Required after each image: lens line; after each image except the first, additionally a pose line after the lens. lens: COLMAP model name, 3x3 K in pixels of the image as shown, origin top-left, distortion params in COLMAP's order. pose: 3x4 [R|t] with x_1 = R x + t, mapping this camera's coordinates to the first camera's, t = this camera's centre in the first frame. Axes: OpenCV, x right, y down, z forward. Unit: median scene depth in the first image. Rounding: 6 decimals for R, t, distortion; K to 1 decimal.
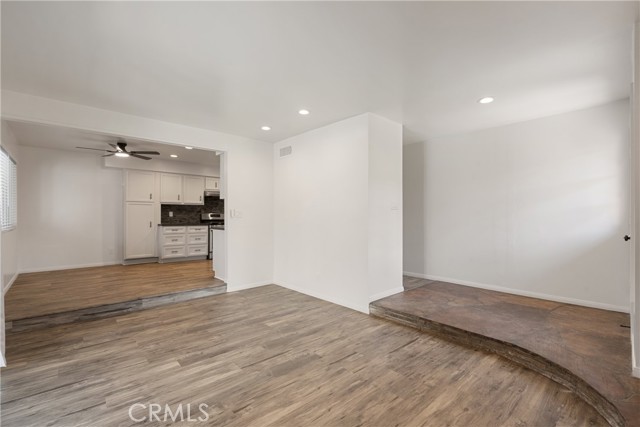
lens RADIAL K [[287.5, 0, 315.6], [0, 287.5, 215.0], [0, 0, 1]] dist [-0.003810, 0.001990]
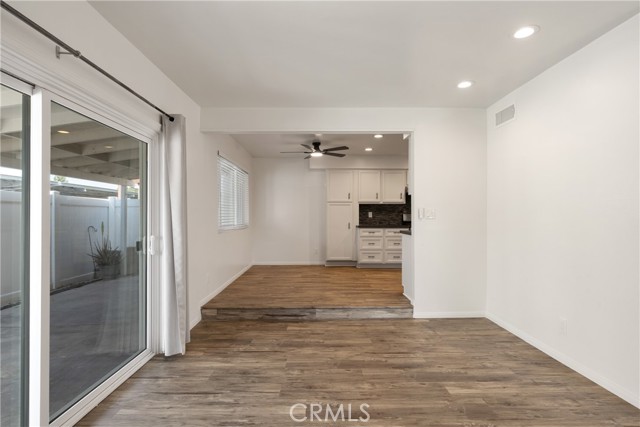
lens RADIAL K [[318.8, 0, 316.9], [0, 318.8, 219.8], [0, 0, 1]] dist [0.000474, 0.003878]
pose [[0.752307, 0.005607, -0.658789, 0.074288], [0.003661, 0.999913, 0.012692, -0.001126], [0.658802, -0.011960, 0.752221, 0.285683]]
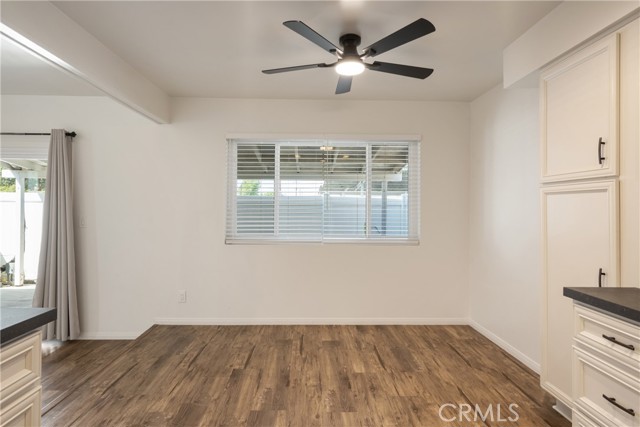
lens RADIAL K [[358.9, 0, 316.4], [0, 358.9, 203.3], [0, 0, 1]] dist [0.005602, 0.001095]
pose [[-0.649798, -0.016044, -0.759937, -0.464842], [-0.004706, 0.999843, -0.017085, -0.041489], [0.760092, -0.007525, -0.649772, 2.045363]]
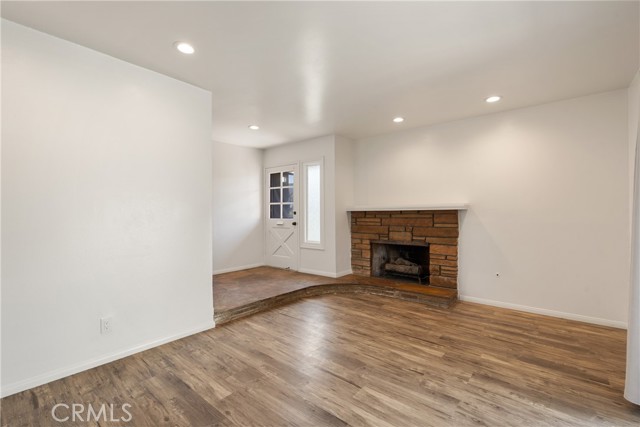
lens RADIAL K [[287.5, 0, 317.7], [0, 287.5, 214.5], [0, 0, 1]] dist [-0.003810, 0.001990]
pose [[-0.146528, -0.006765, 0.989183, -0.782285], [-0.000393, 0.999977, 0.006780, -0.001863], [-0.989207, 0.000605, -0.146527, 0.891088]]
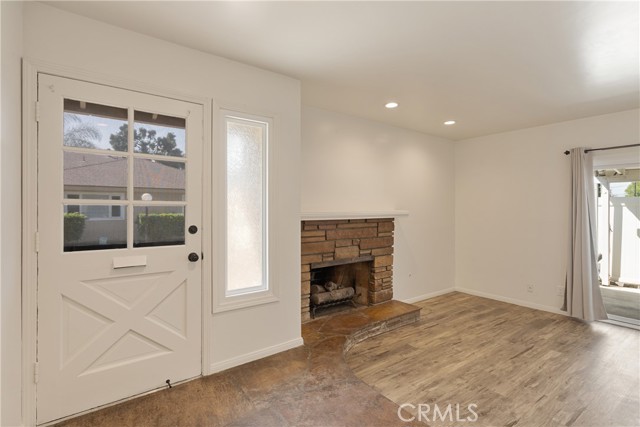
lens RADIAL K [[318.8, 0, 308.2], [0, 318.8, 213.8], [0, 0, 1]] dist [0.000474, 0.003878]
pose [[-0.994163, 0.003858, 0.107822, 0.542962], [0.005318, 0.999898, 0.013261, -0.043823], [-0.107760, 0.013757, -0.994082, 1.455608]]
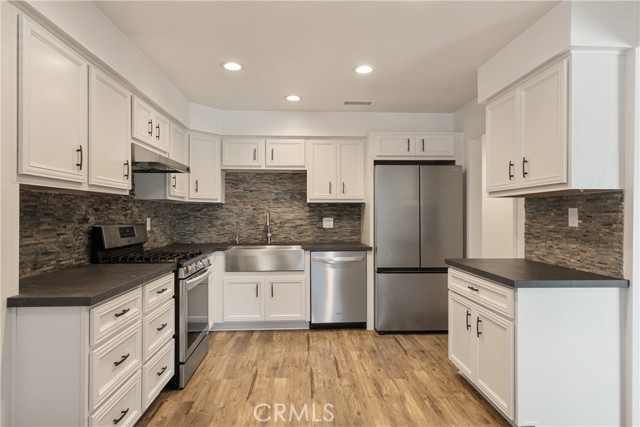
lens RADIAL K [[372.3, 0, 319.9], [0, 372.3, 213.7], [0, 0, 1]] dist [0.012561, -0.000109]
pose [[0.627096, -0.000843, 0.778942, -1.251074], [-0.003357, 0.999987, 0.003785, -0.044380], [-0.778935, -0.004988, 0.627085, 1.455159]]
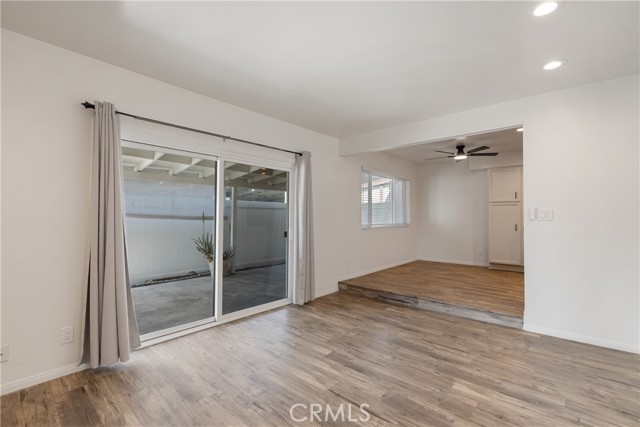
lens RADIAL K [[287.5, 0, 320.5], [0, 287.5, 218.9], [0, 0, 1]] dist [-0.003810, 0.001990]
pose [[0.122656, 0.007801, -0.992419, 0.437718], [0.000681, 0.999968, 0.007944, -0.001732], [0.992449, -0.001650, 0.122647, 0.612710]]
